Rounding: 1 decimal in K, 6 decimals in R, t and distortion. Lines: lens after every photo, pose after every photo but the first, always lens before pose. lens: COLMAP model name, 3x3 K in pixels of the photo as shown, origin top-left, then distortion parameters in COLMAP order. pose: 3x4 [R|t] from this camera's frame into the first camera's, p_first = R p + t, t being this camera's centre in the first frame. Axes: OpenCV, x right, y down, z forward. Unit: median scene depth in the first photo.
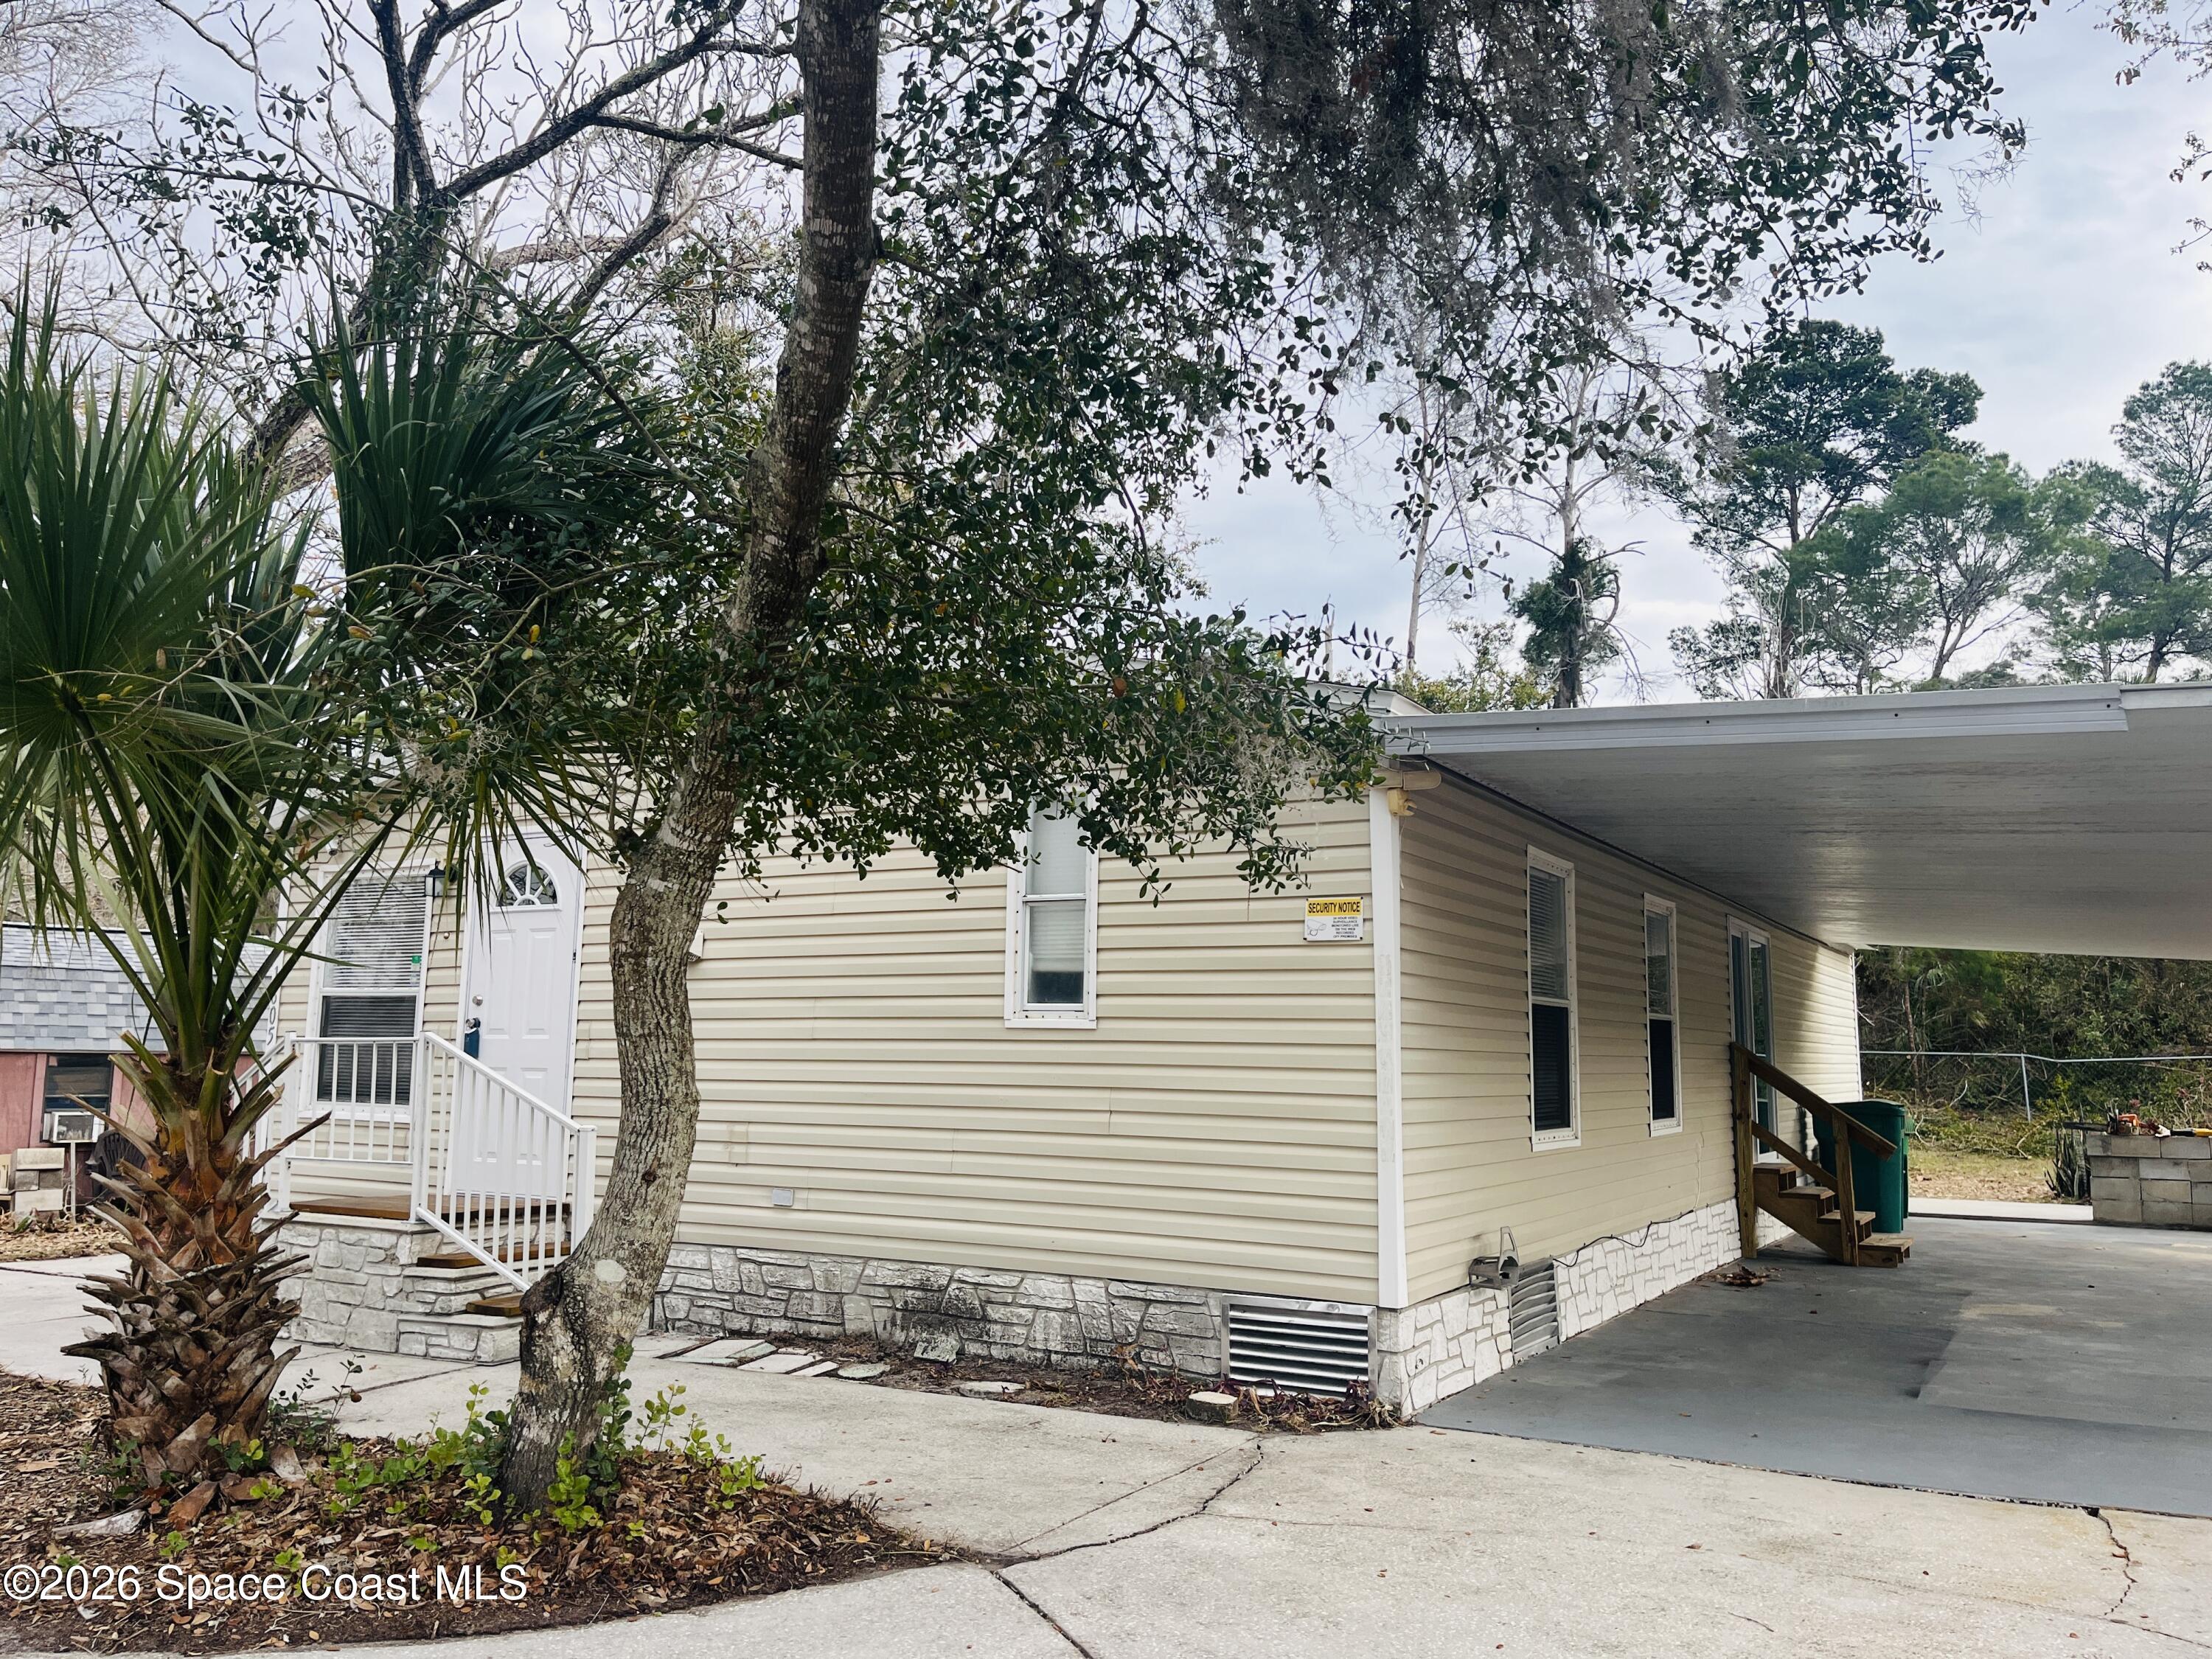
lens RADIAL K [[1697.5, 0, 1073.4], [0, 1697.5, 814.6], [0, 0, 1]] dist [0.084156, -0.126648]
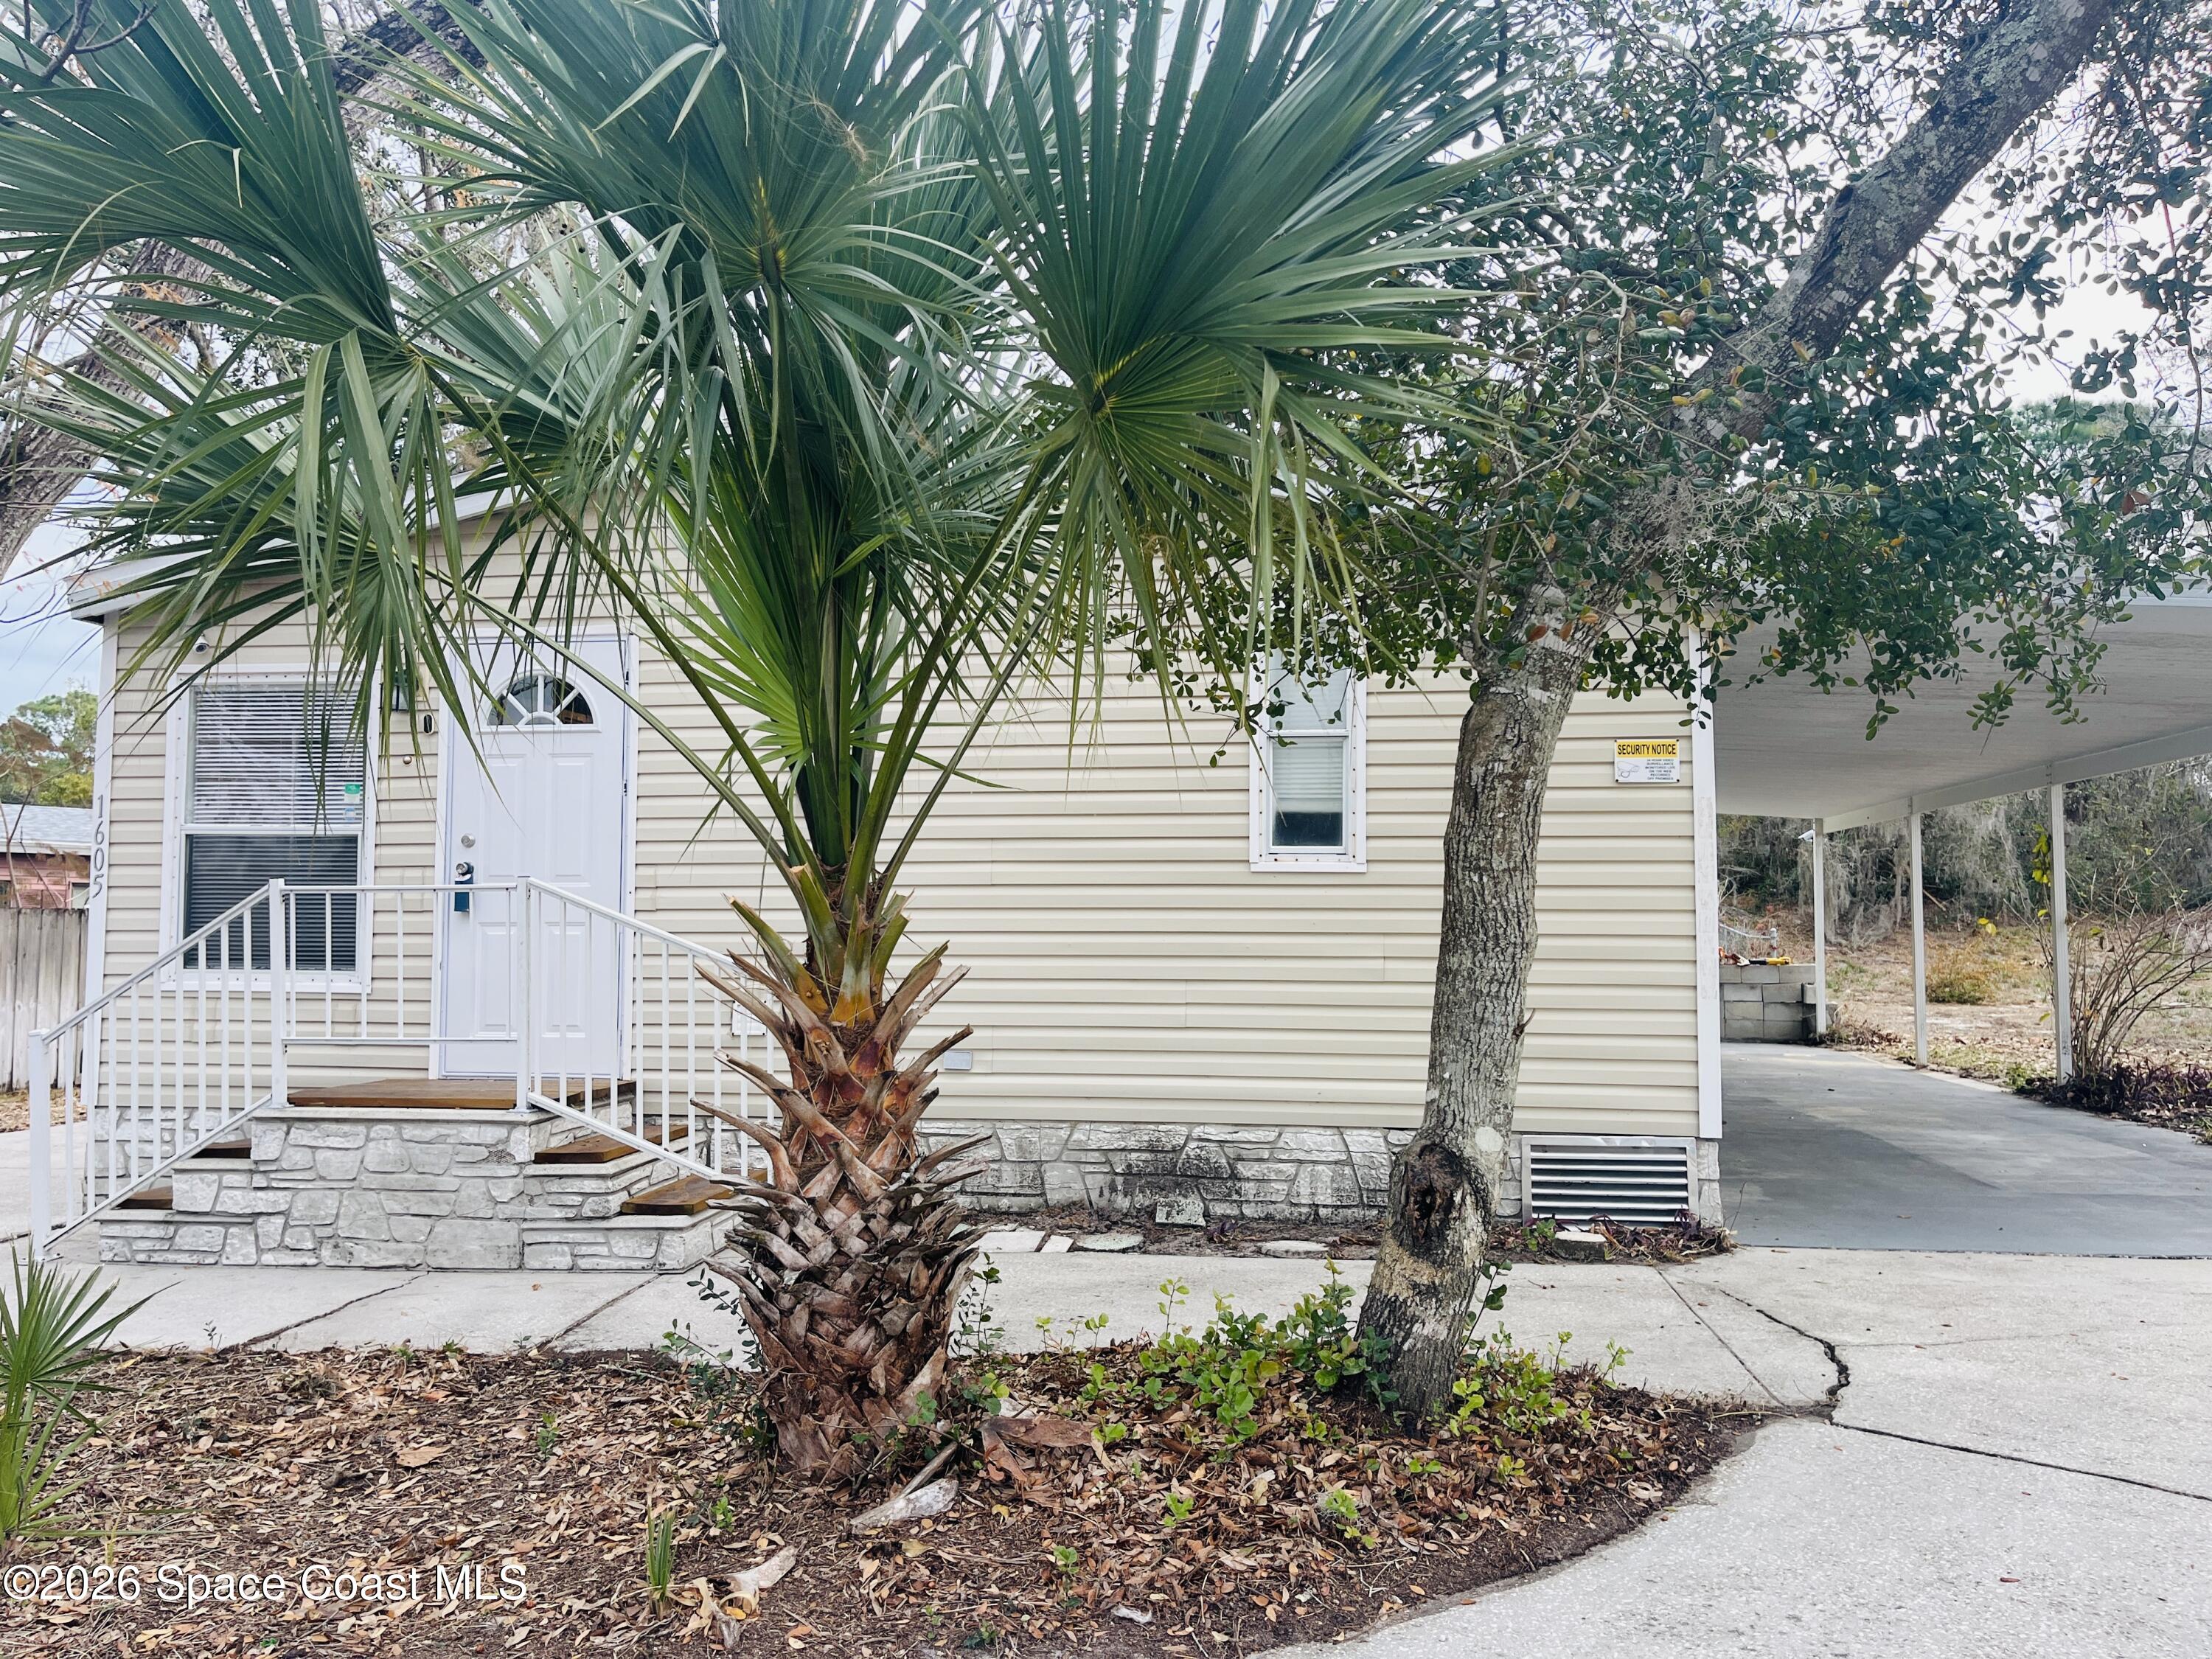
lens RADIAL K [[1697.5, 0, 1073.4], [0, 1697.5, 814.6], [0, 0, 1]] dist [0.084156, -0.126648]
pose [[0.923423, 0.011280, 0.383618, -0.492103], [-0.043132, 0.996286, 0.074530, 0.029438], [-0.381352, -0.085369, 0.920480, 0.184310]]
